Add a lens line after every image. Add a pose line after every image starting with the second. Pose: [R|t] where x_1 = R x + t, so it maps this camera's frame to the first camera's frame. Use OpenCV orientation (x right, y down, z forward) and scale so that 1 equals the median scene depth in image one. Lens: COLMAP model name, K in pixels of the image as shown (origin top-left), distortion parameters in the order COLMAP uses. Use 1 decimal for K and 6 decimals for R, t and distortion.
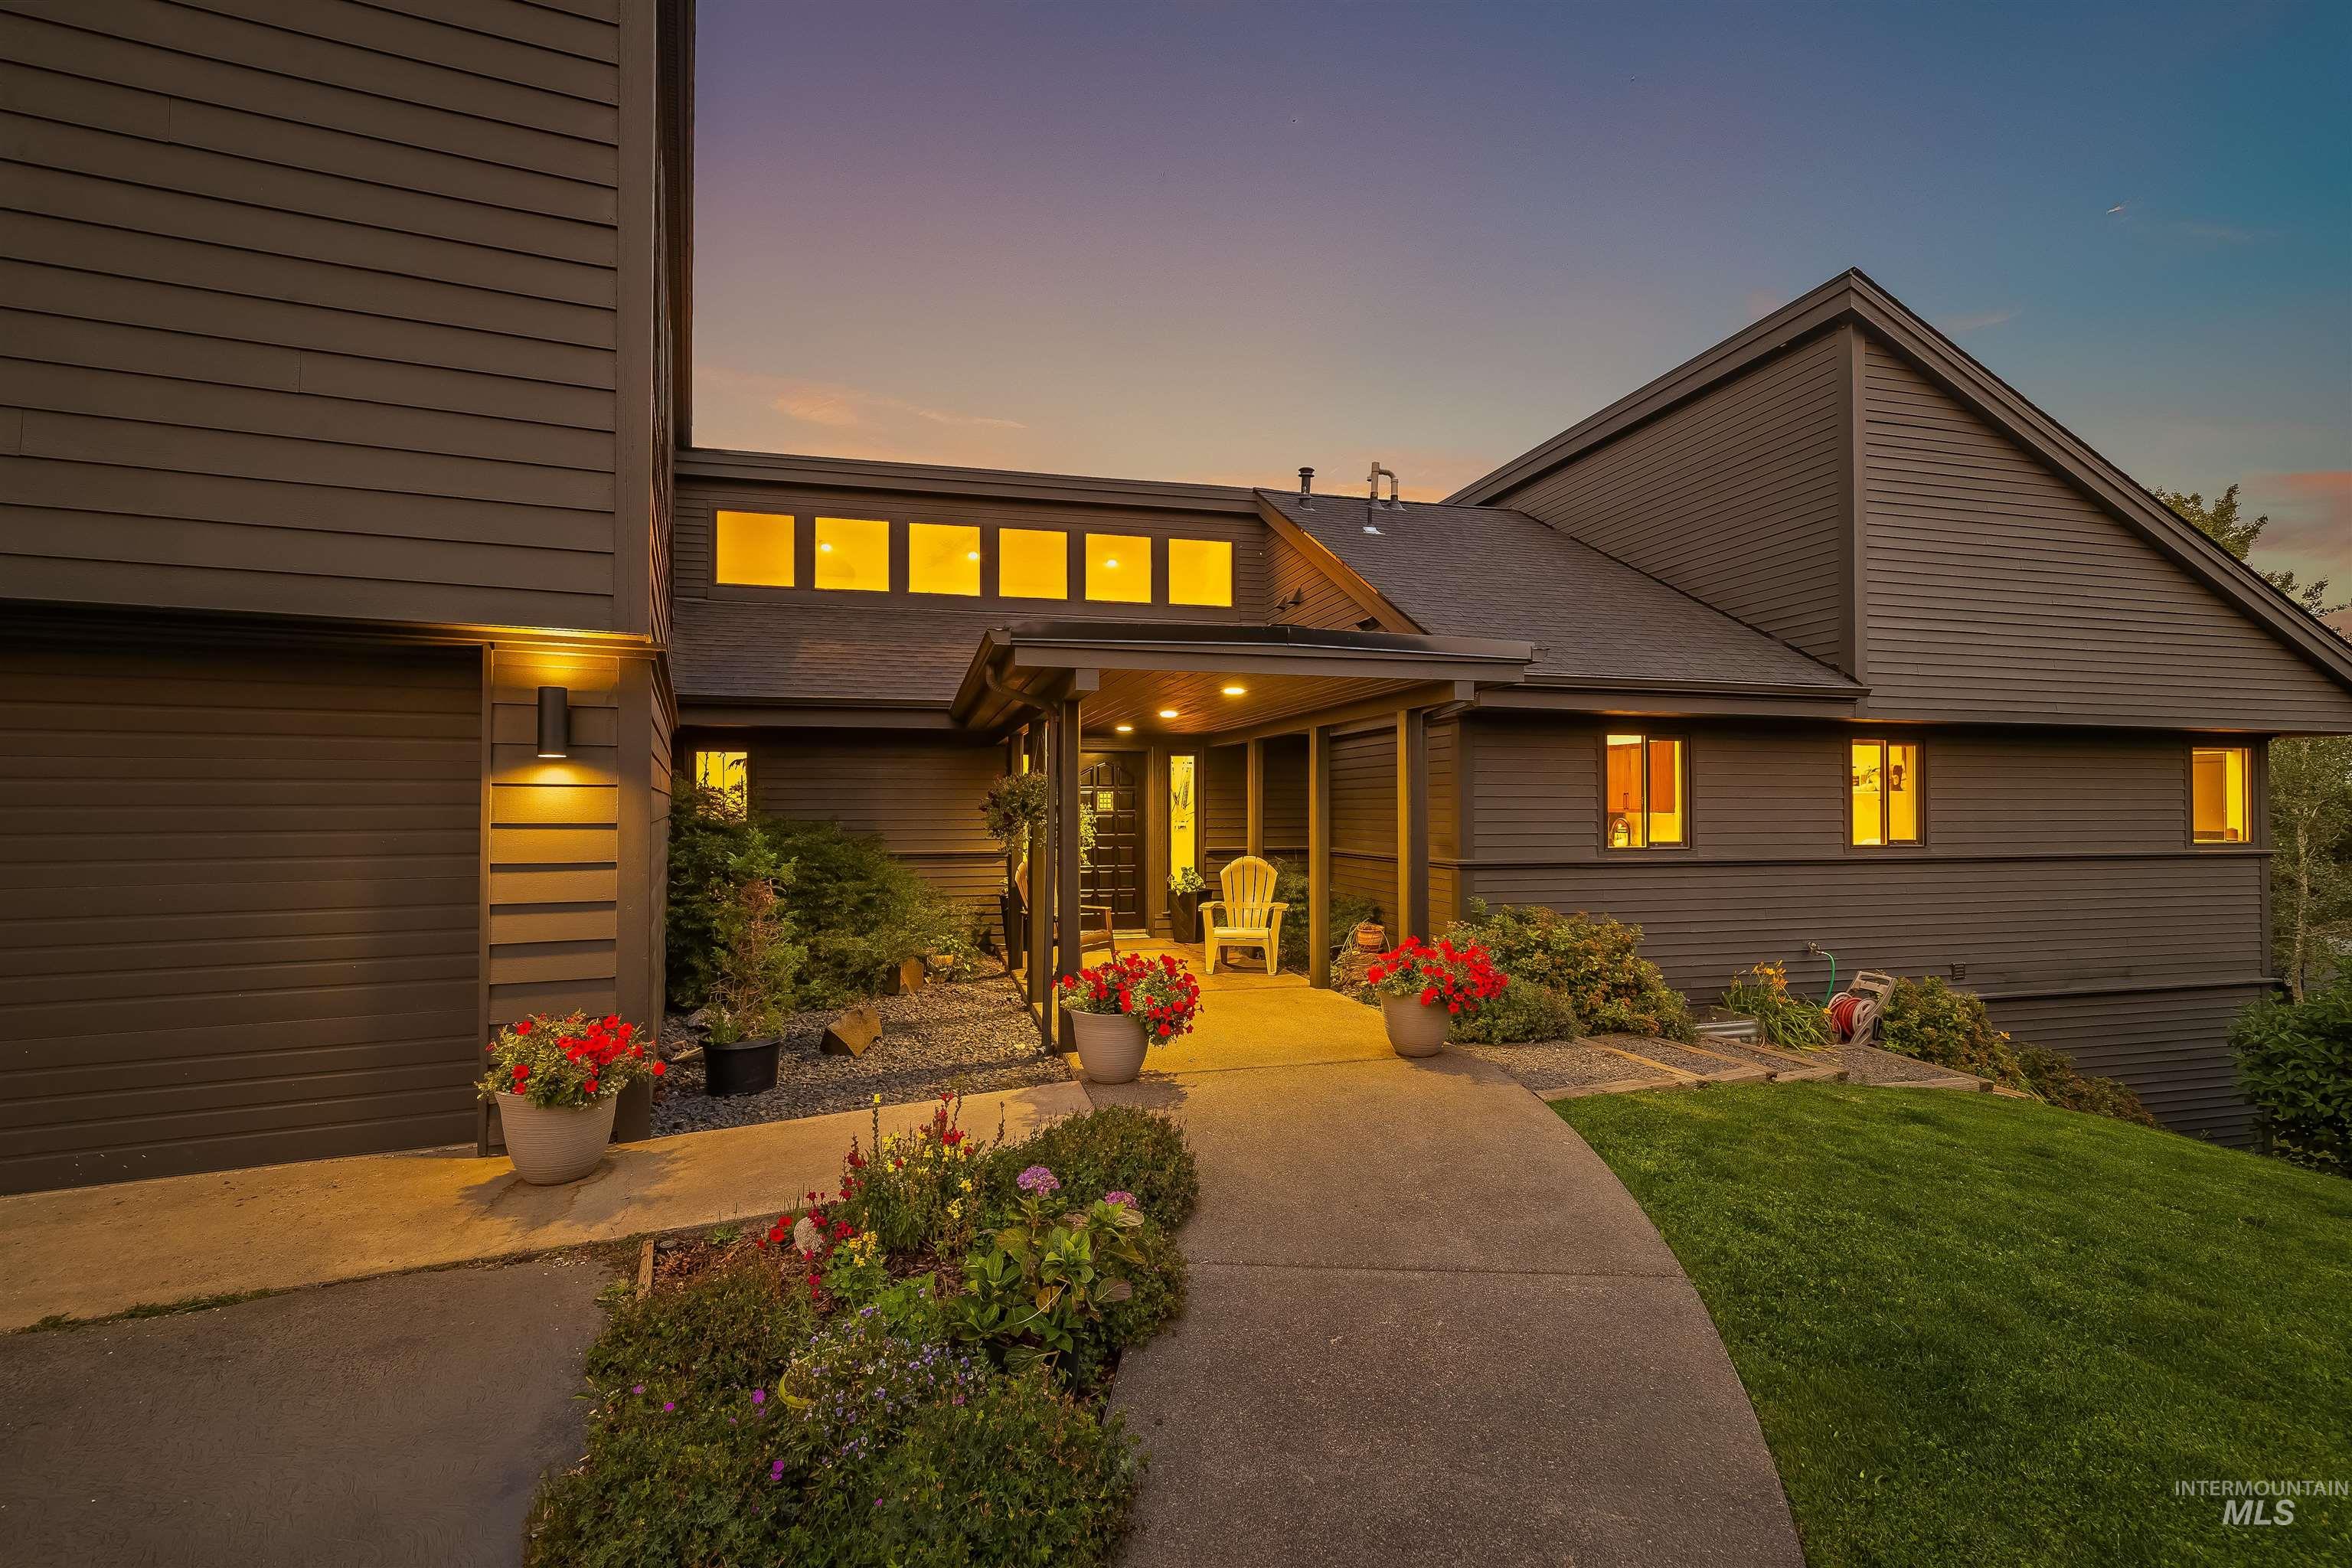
lens RADIAL K [[1070.1, 0, 1184.1], [0, 1070.1, 792.6], [0, 0, 1]] dist [-0.002429, -0.000141]
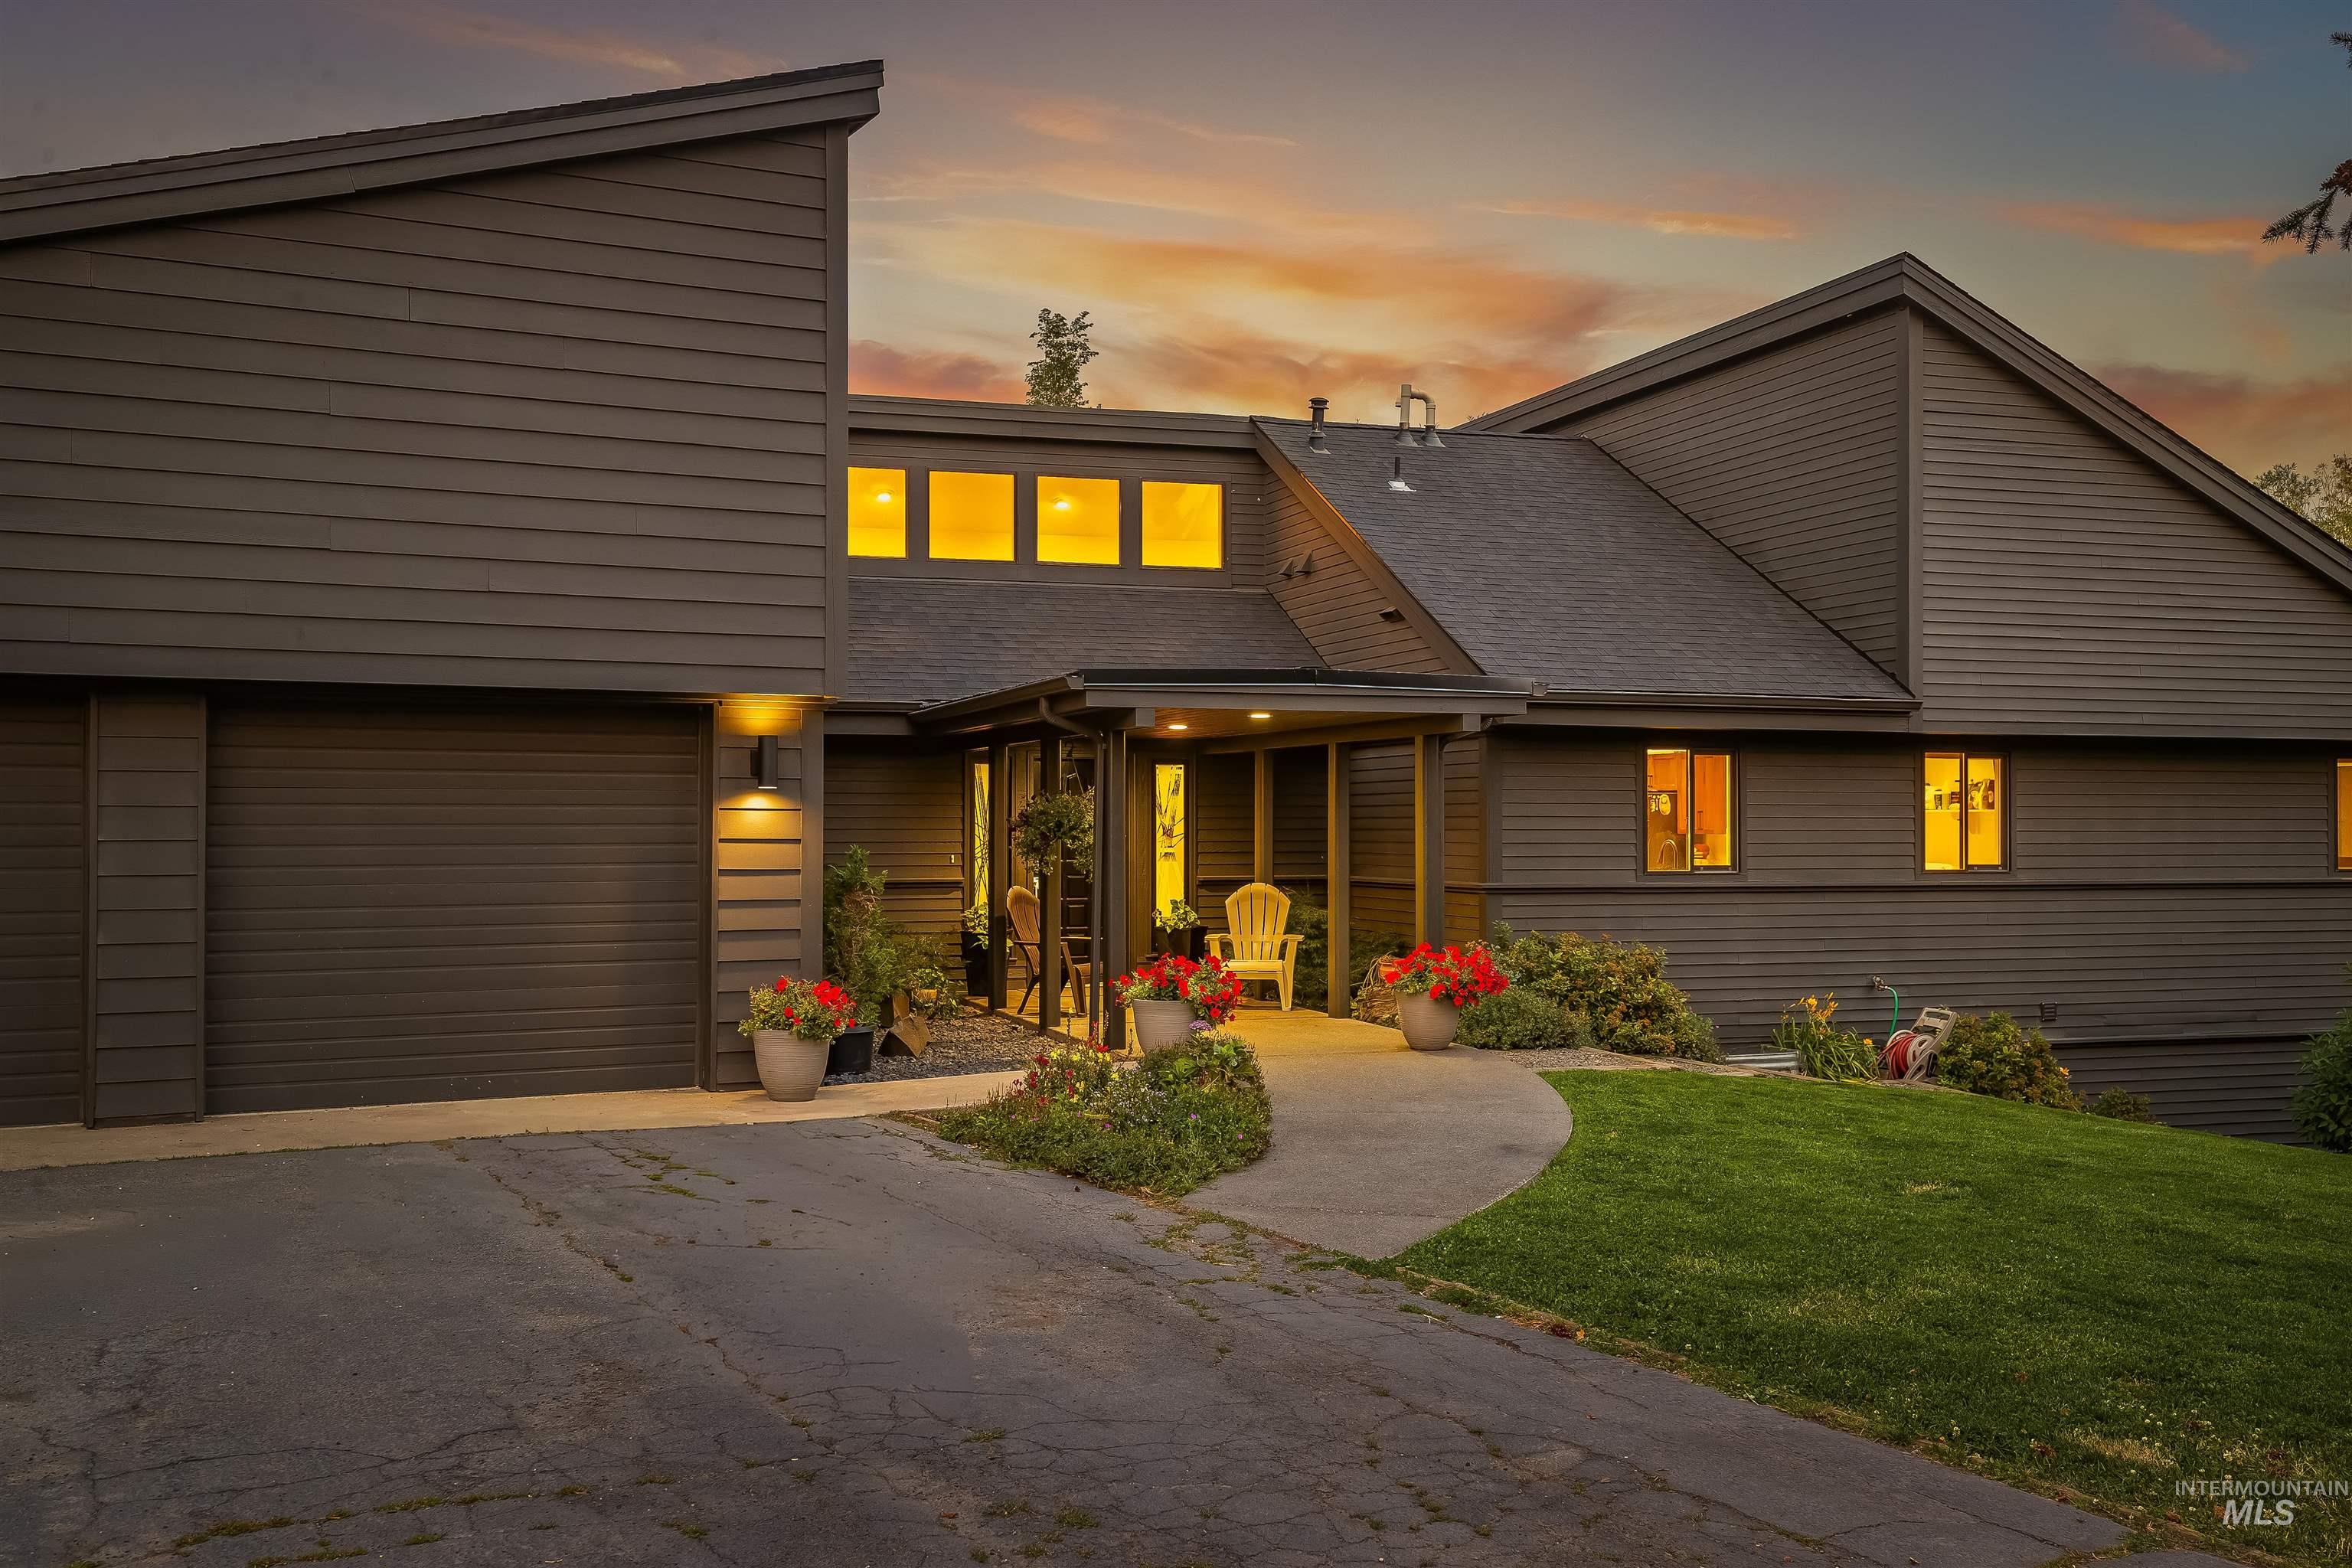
lens RADIAL K [[2268.7, 0, 1172.1], [0, 2268.7, 782.9], [0, 0, 1]] dist [0.011042, 0.024222]
pose [[0.998069, 0.002223, 0.062069, -0.134450], [-0.001860, 0.999981, -0.005920, -0.012351], [-0.062081, 0.005793, 0.998054, -0.919455]]
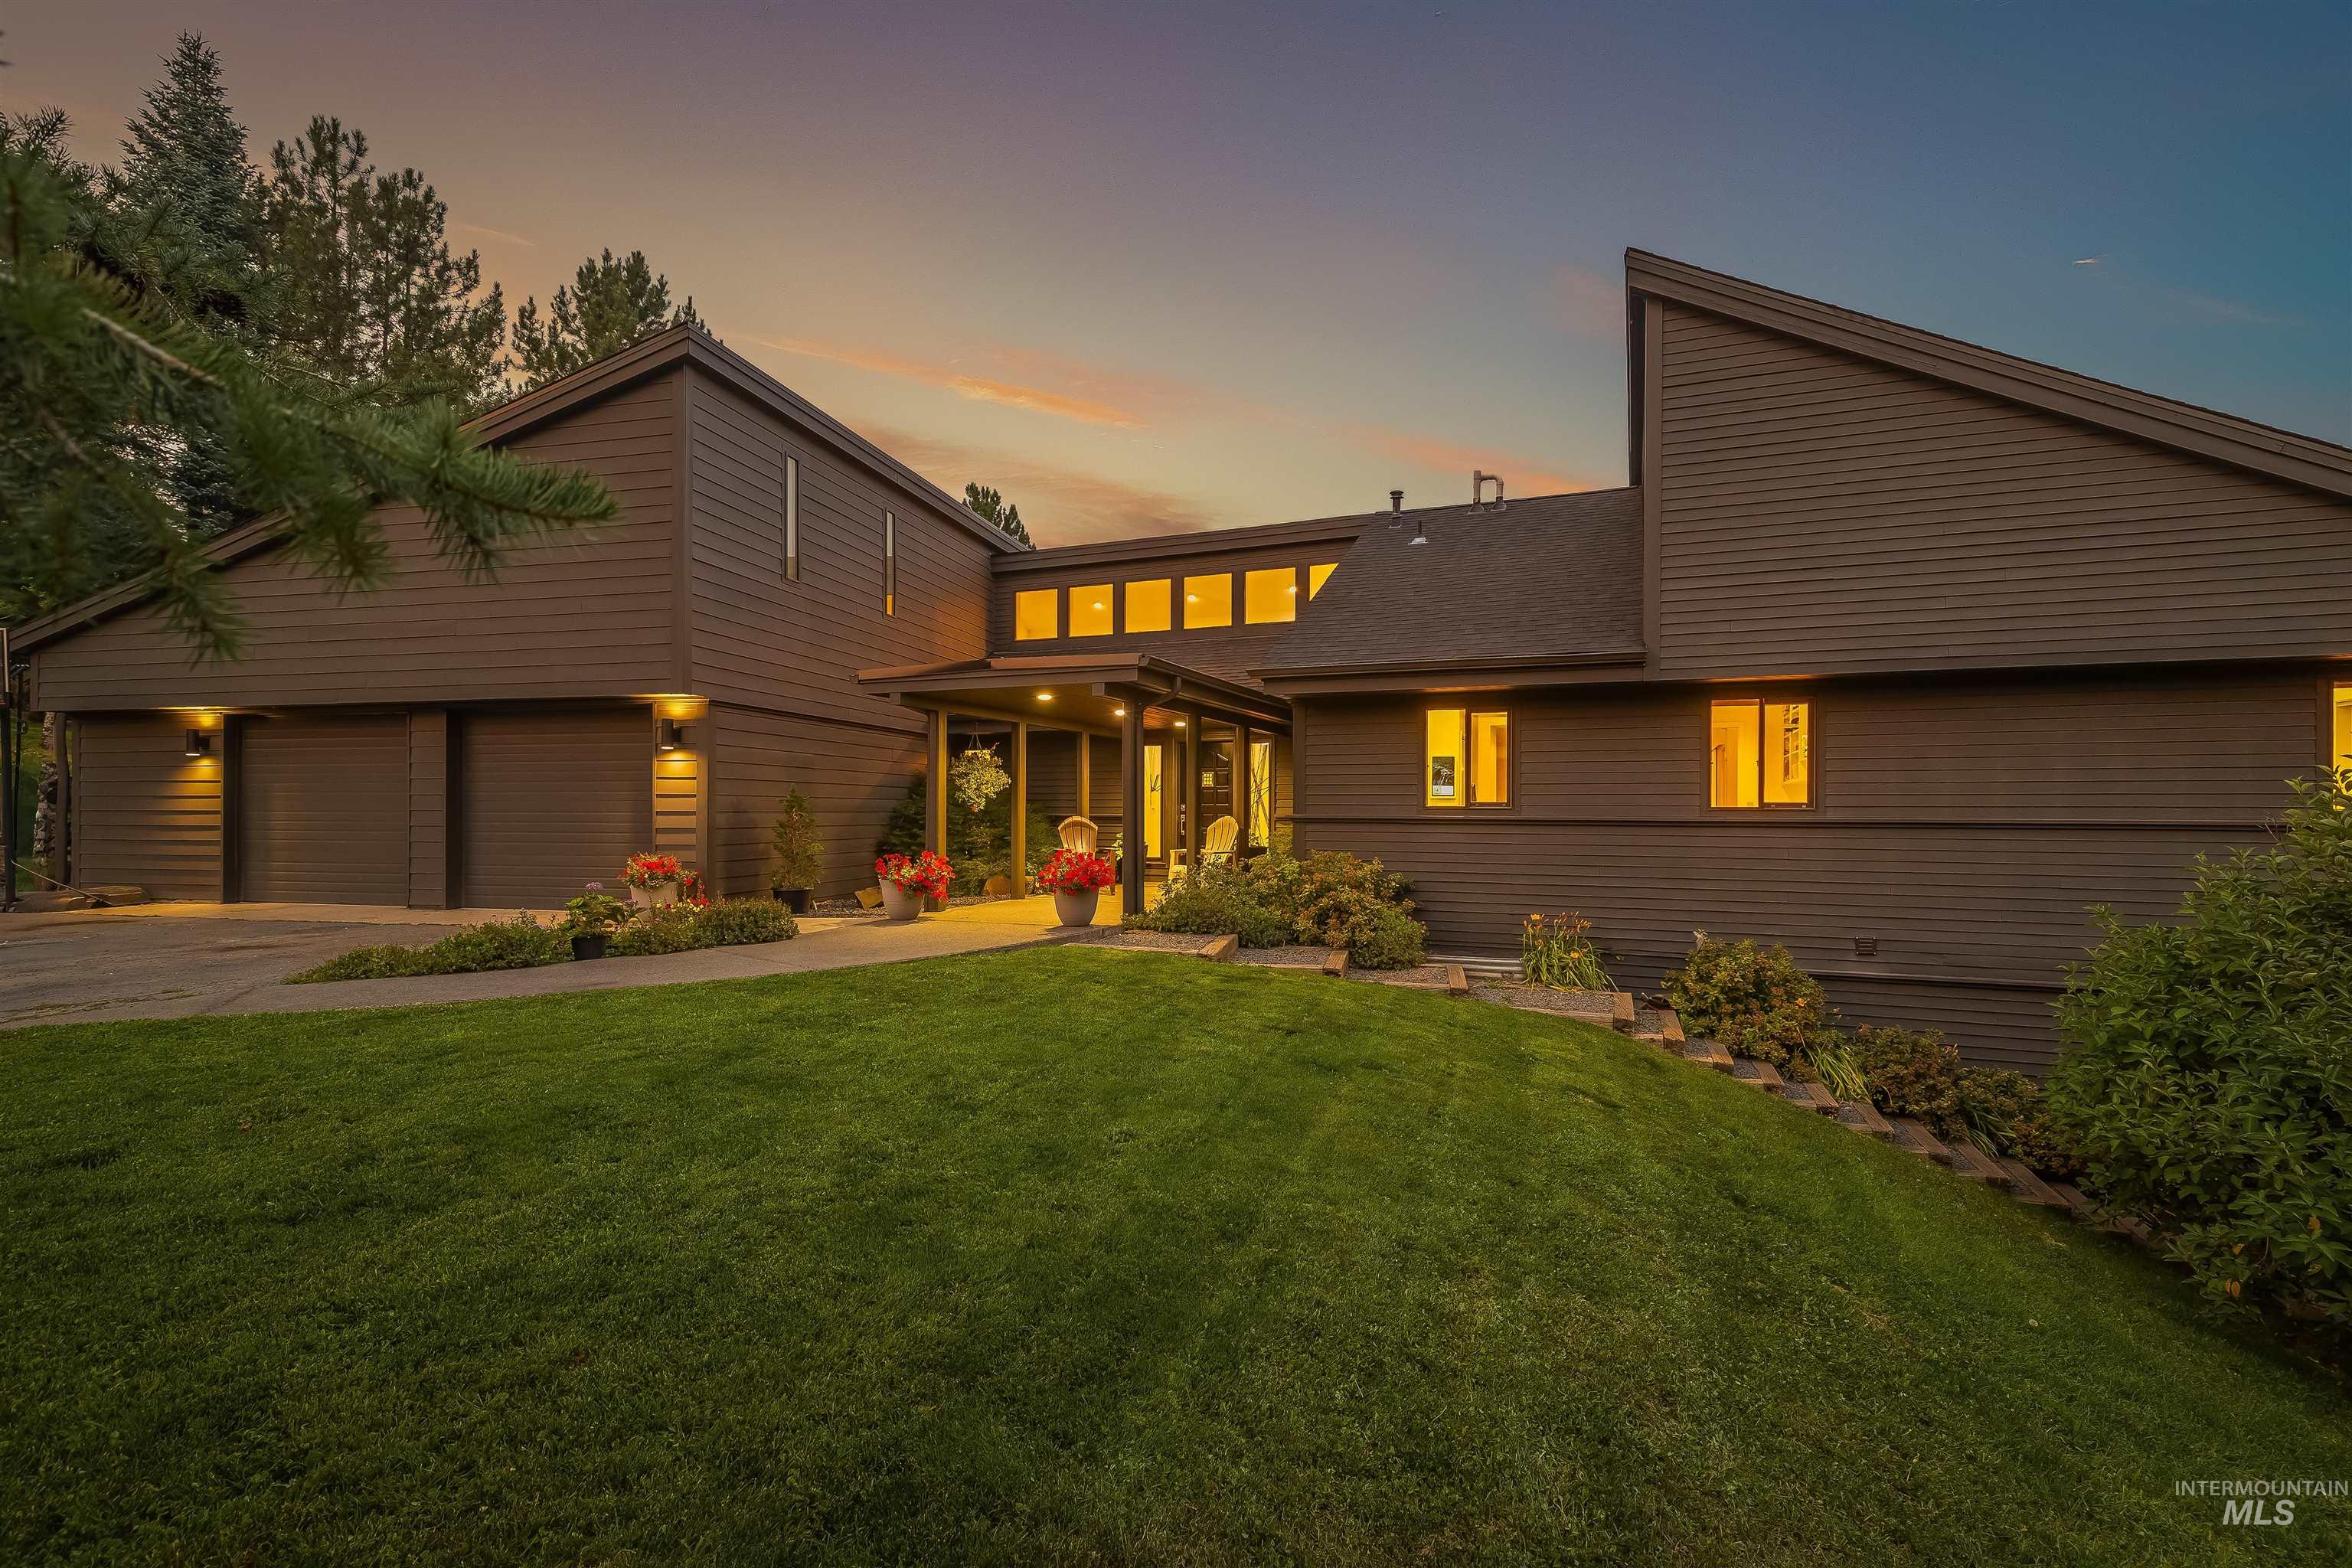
lens RADIAL K [[1083.1, 0, 1184.3], [0, 1083.1, 800.9], [0, 0, 1]] dist [-0.000003, -0.000005]
pose [[0.793349, -0.002904, -0.608761, 0.891718], [0.003791, 0.999993, 0.000171, 0.043393], [0.608756, -0.002444, 0.793354, -0.102085]]
